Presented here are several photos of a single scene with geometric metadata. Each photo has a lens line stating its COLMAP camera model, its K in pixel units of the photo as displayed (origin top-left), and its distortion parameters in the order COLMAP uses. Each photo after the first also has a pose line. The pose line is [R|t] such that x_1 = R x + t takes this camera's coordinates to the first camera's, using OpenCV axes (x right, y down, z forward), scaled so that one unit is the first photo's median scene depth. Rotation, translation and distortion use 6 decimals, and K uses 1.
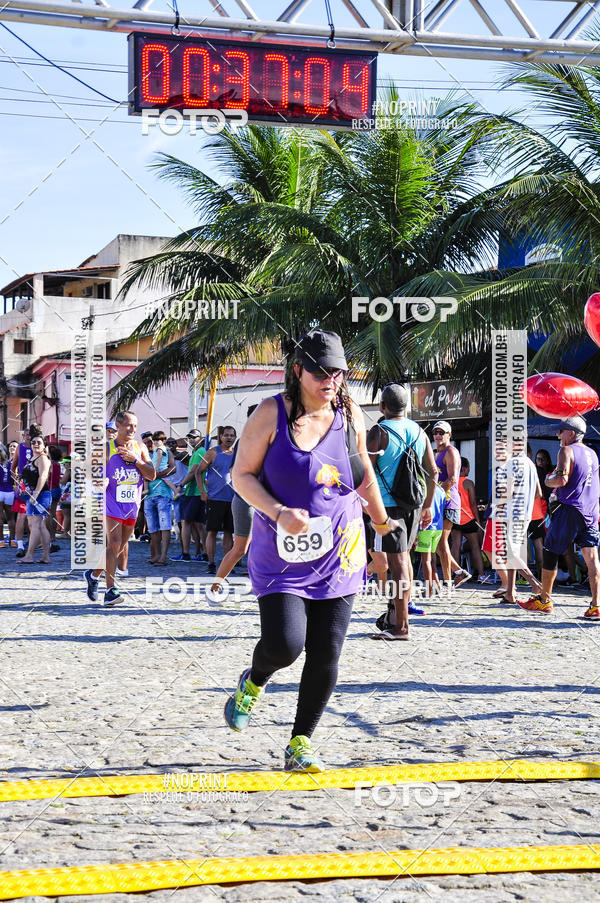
lens RADIAL K [[2631.6, 0, 324.3], [0, 2631.6, 472.4], [0, 0, 1]] dist [1.015587, 0.000000]
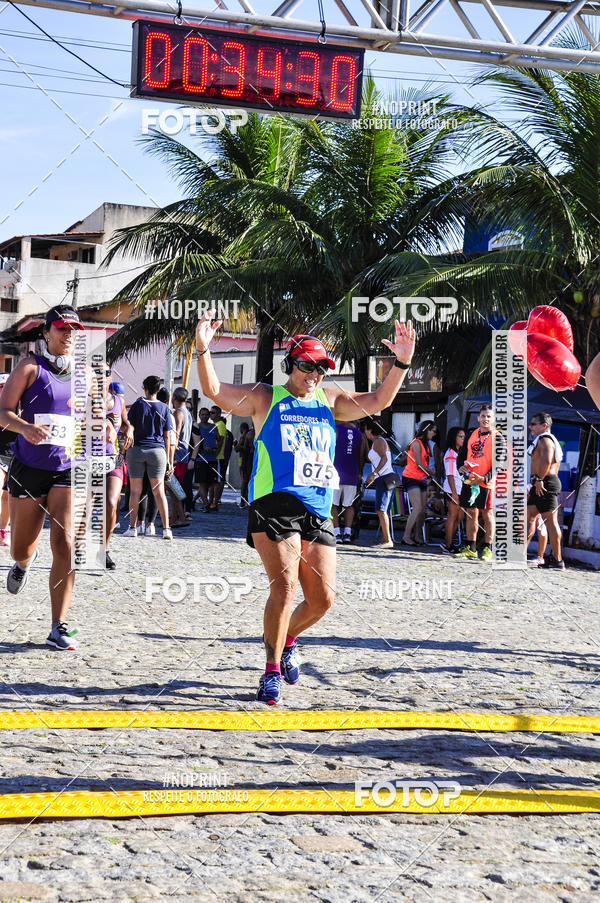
lens RADIAL K [[2503.3, 0, 317.6], [0, 2503.3, 477.3], [0, 0, 1]] dist [0.906093, 0.000000]
pose [[0.999011, 0.042415, 0.013316, -0.004615], [-0.042624, 0.998966, 0.015790, -0.000763], [-0.012632, -0.016342, 0.999787, -0.020830]]
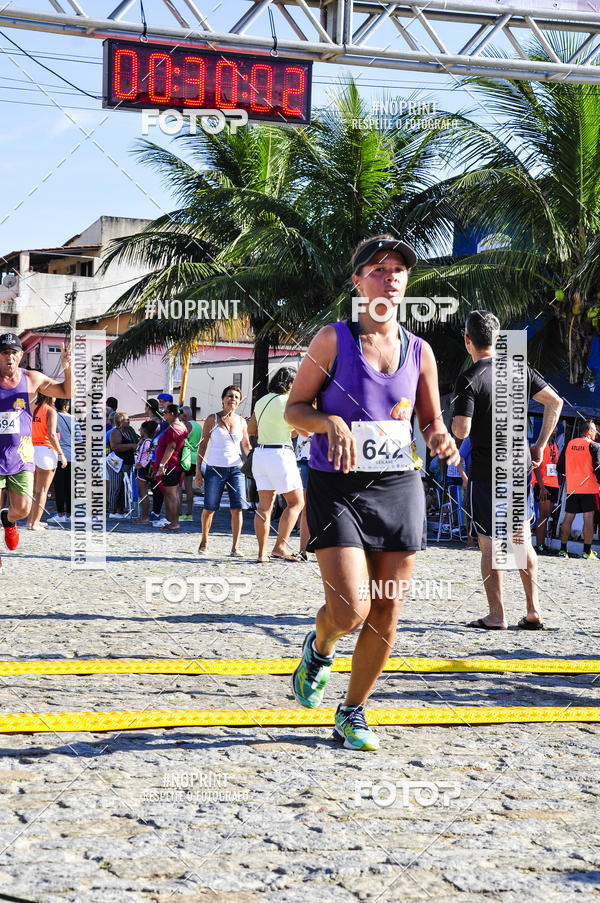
lens RADIAL K [[2631.6, 0, 326.6], [0, 2631.6, 474.6], [0, 0, 1]] dist [1.015587, 0.000000]
pose [[0.999747, 0.021350, 0.007094, 0.018237], [-0.021380, 0.999763, 0.004124, 0.019056], [-0.007005, -0.004275, 0.999966, -0.166978]]
